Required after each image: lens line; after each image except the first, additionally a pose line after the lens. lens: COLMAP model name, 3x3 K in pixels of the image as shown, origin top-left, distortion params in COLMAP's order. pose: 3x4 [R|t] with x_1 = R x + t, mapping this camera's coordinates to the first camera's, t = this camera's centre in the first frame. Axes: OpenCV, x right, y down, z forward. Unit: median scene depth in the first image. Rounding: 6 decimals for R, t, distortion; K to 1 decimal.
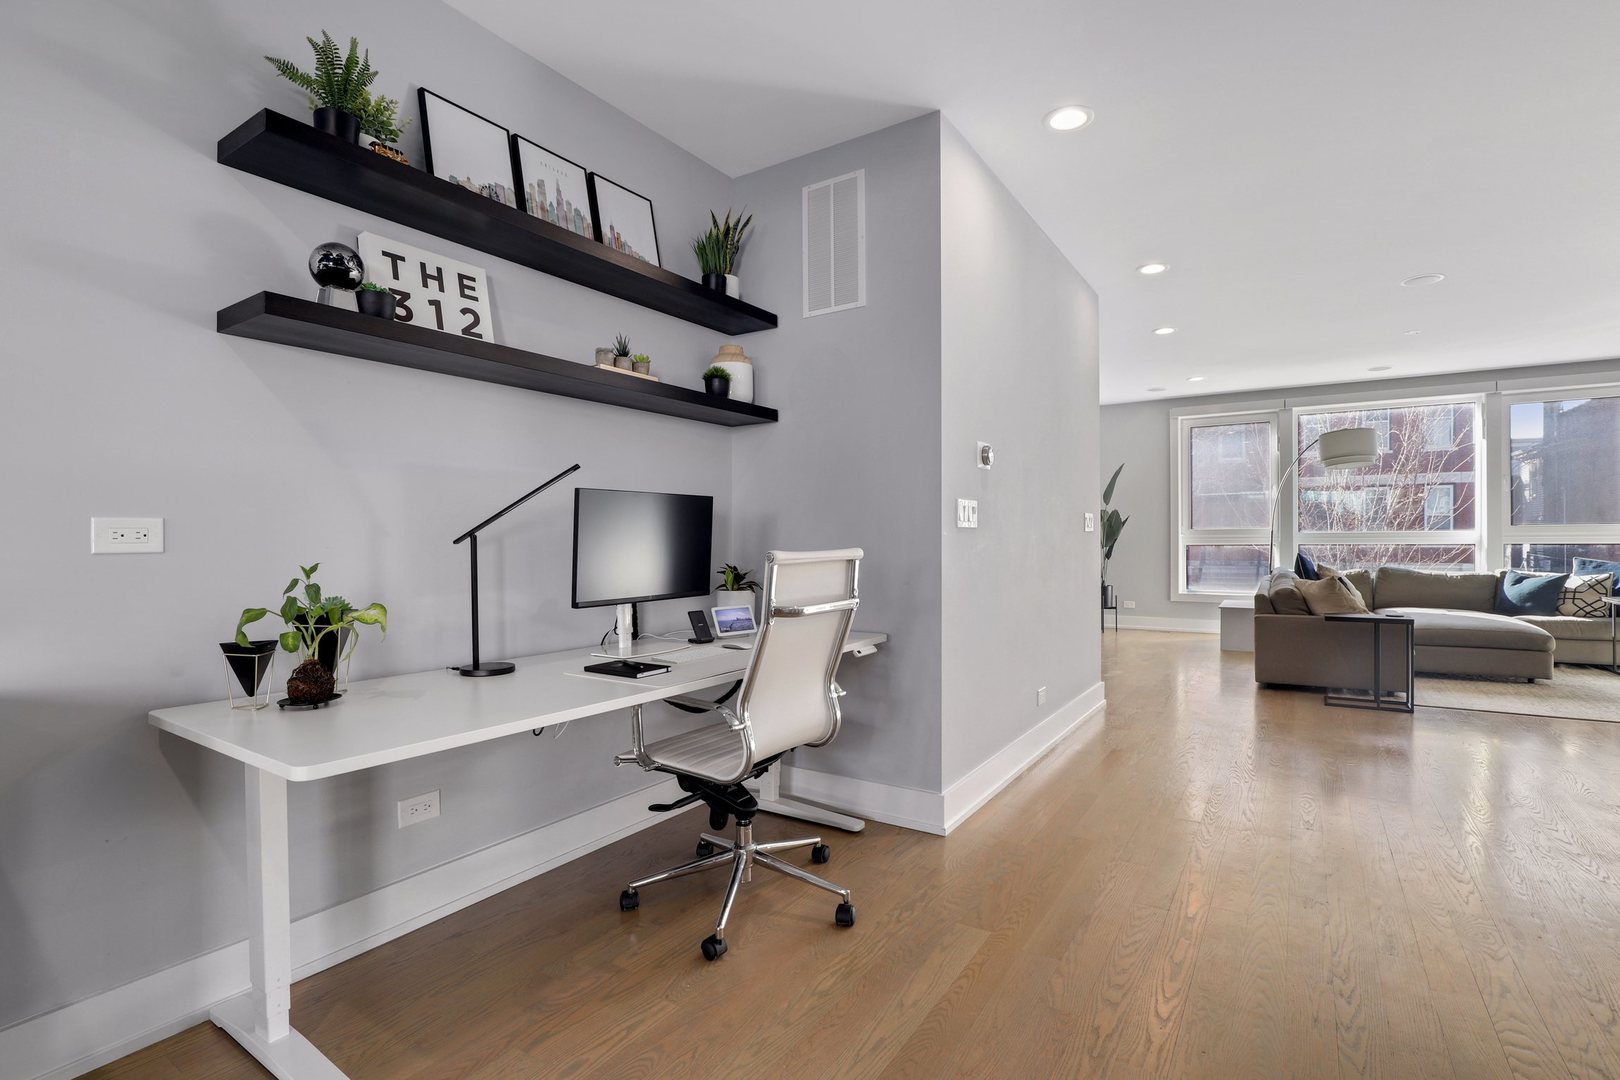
lens RADIAL K [[742.5, 0, 857.4], [0, 742.5, 545.6], [0, 0, 1]] dist [-0.022405, 0.009420]
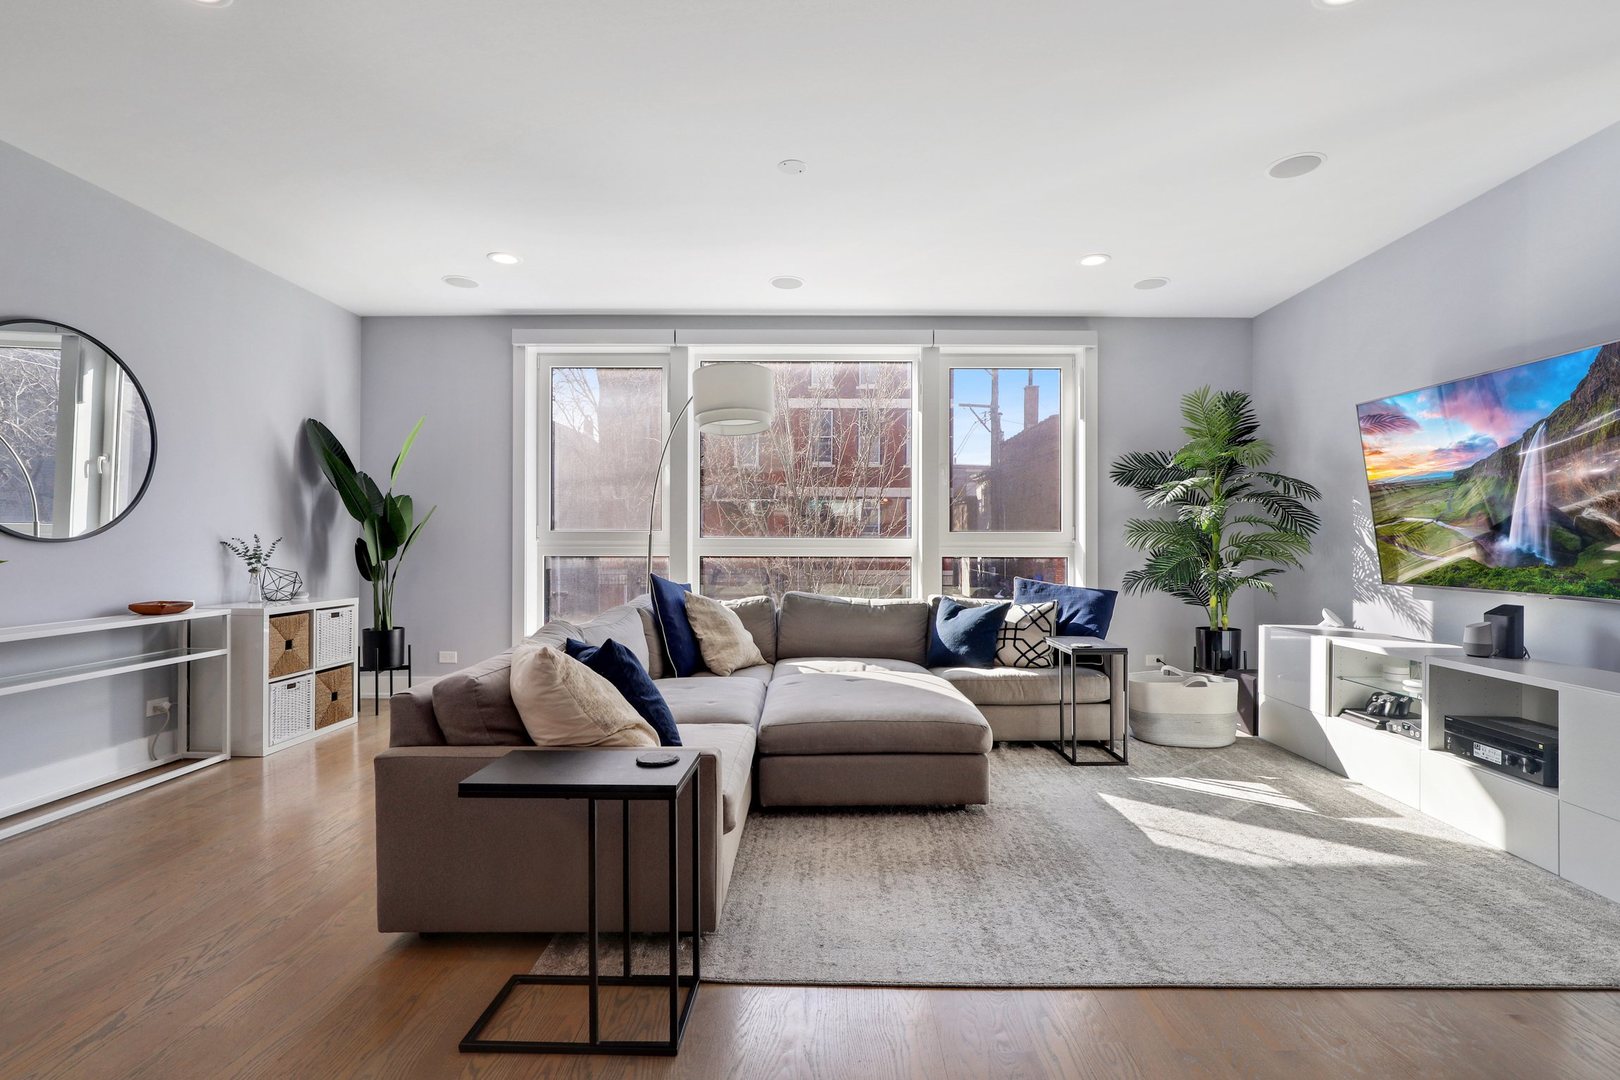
lens RADIAL K [[742.5, 0, 830.6], [0, 742.5, 536.3], [0, 0, 1]] dist [-0.022405, 0.009420]
pose [[0.859545, 0.015495, 0.510825, 0.469111], [-0.005174, 0.999753, -0.021619, -0.006615], [-0.511034, 0.015939, 0.859413, 0.486113]]
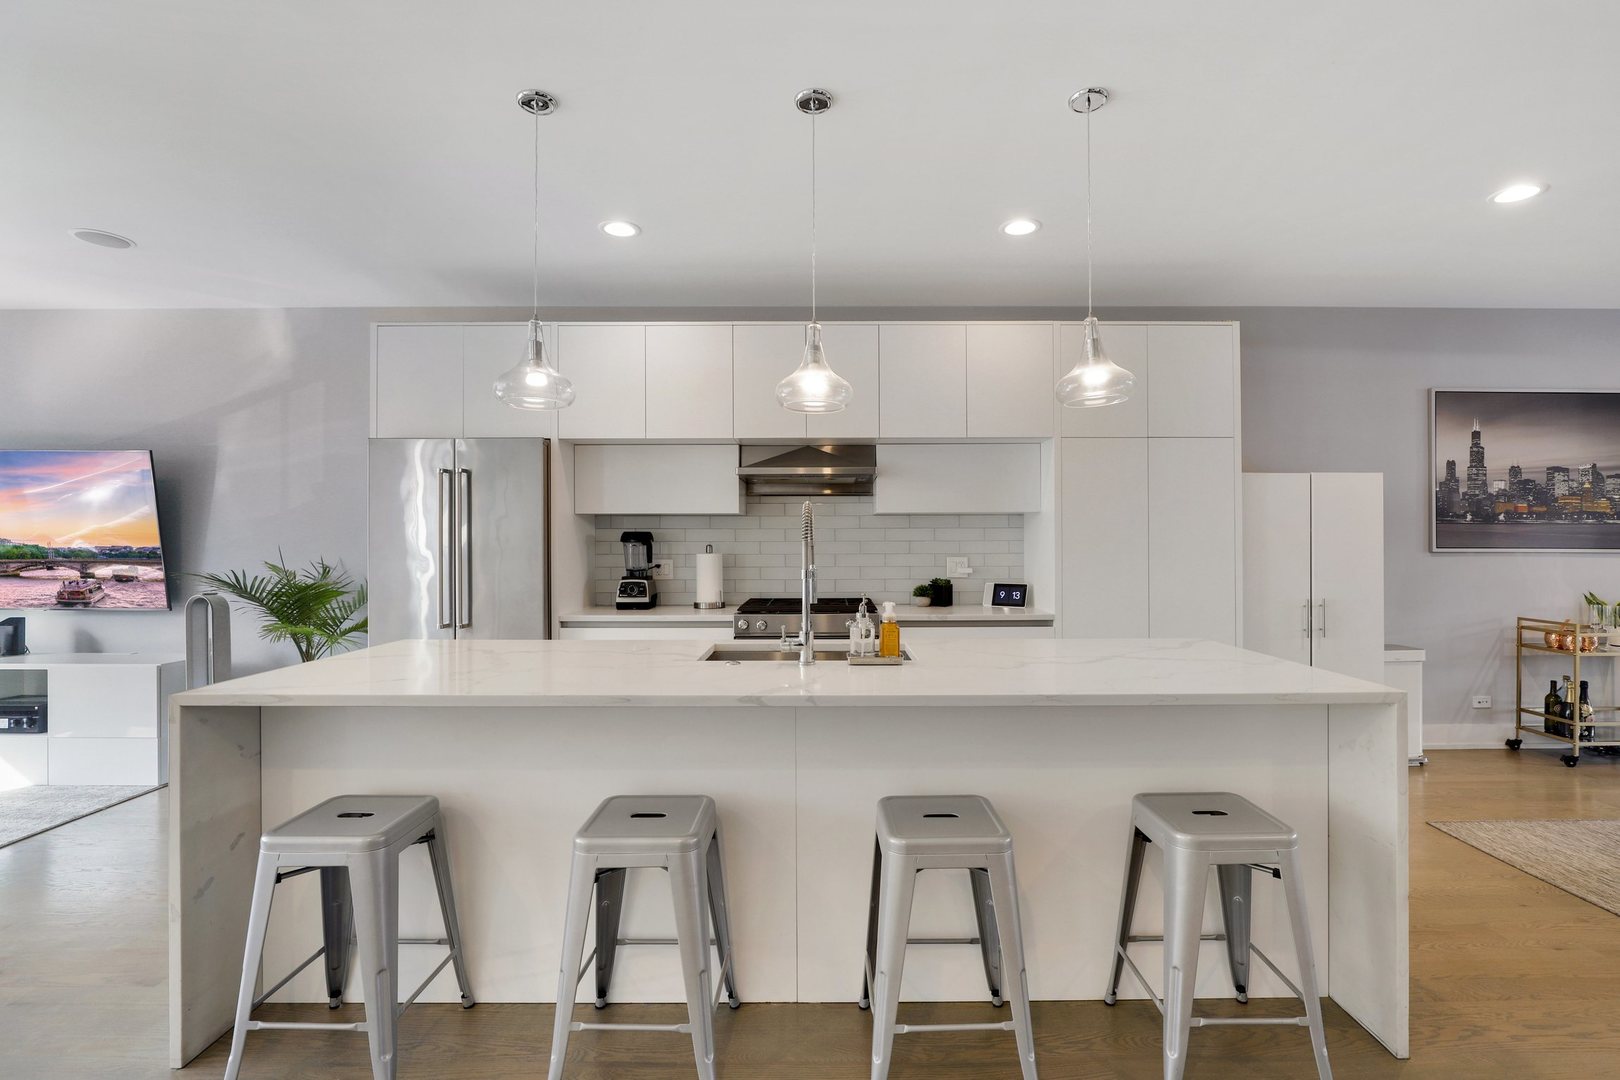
lens RADIAL K [[742.5, 0, 798.0], [0, 742.5, 543.9], [0, 0, 1]] dist [-0.022405, 0.009420]
pose [[-0.505111, 0.011084, 0.862983, 0.152836], [0.017108, 0.999850, -0.002828, -0.027846], [-0.862885, 0.013335, -0.505224, 0.390682]]
